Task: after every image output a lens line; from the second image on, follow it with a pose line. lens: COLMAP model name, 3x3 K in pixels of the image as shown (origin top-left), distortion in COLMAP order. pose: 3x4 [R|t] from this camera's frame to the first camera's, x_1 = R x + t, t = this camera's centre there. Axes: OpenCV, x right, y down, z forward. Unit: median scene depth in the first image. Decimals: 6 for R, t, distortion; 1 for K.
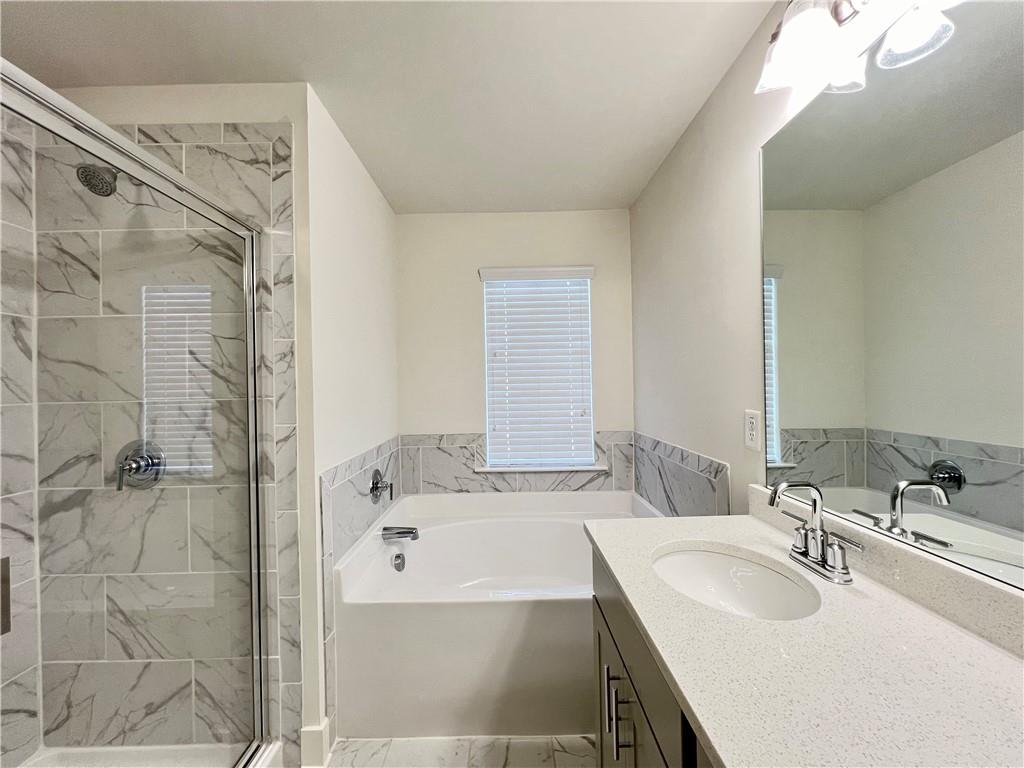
lens RADIAL K [[412.1, 0, 506.3], [0, 412.1, 381.5], [0, 0, 1]] dist [-0.002582, 0.000367]
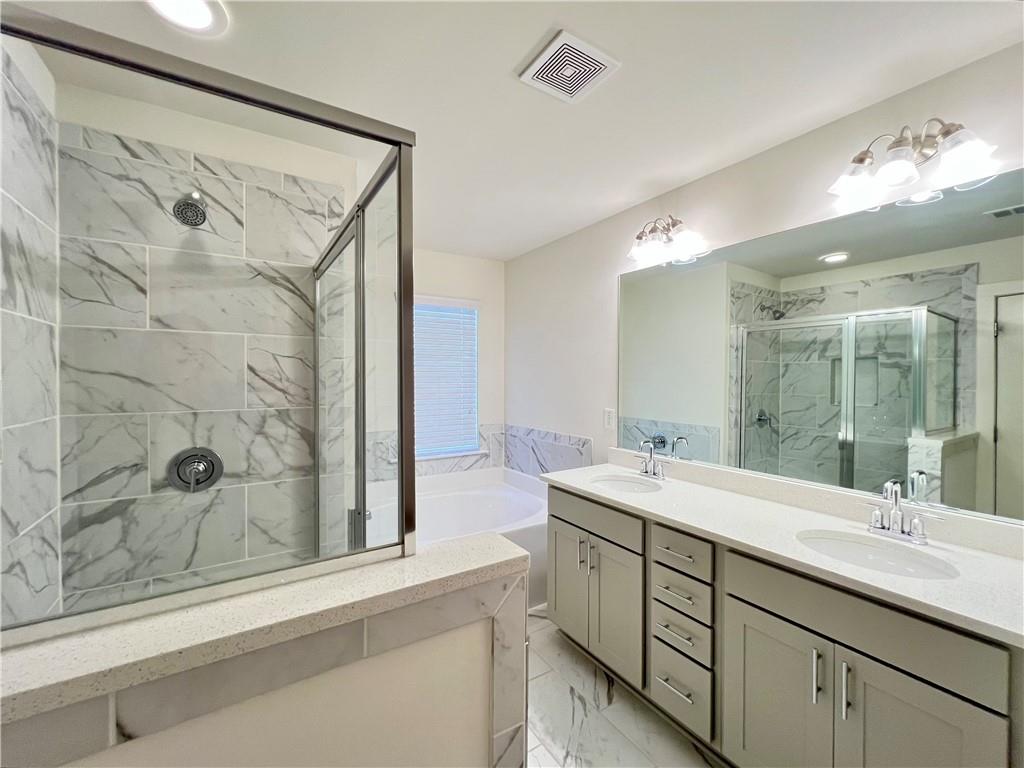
lens RADIAL K [[412.1, 0, 518.3], [0, 412.1, 383.5], [0, 0, 1]] dist [-0.002582, 0.000367]
pose [[0.844631, 0.013457, 0.535180, -0.751256], [-0.022212, 0.999704, 0.009917, -0.054584], [-0.534889, -0.020264, 0.844680, -0.368949]]
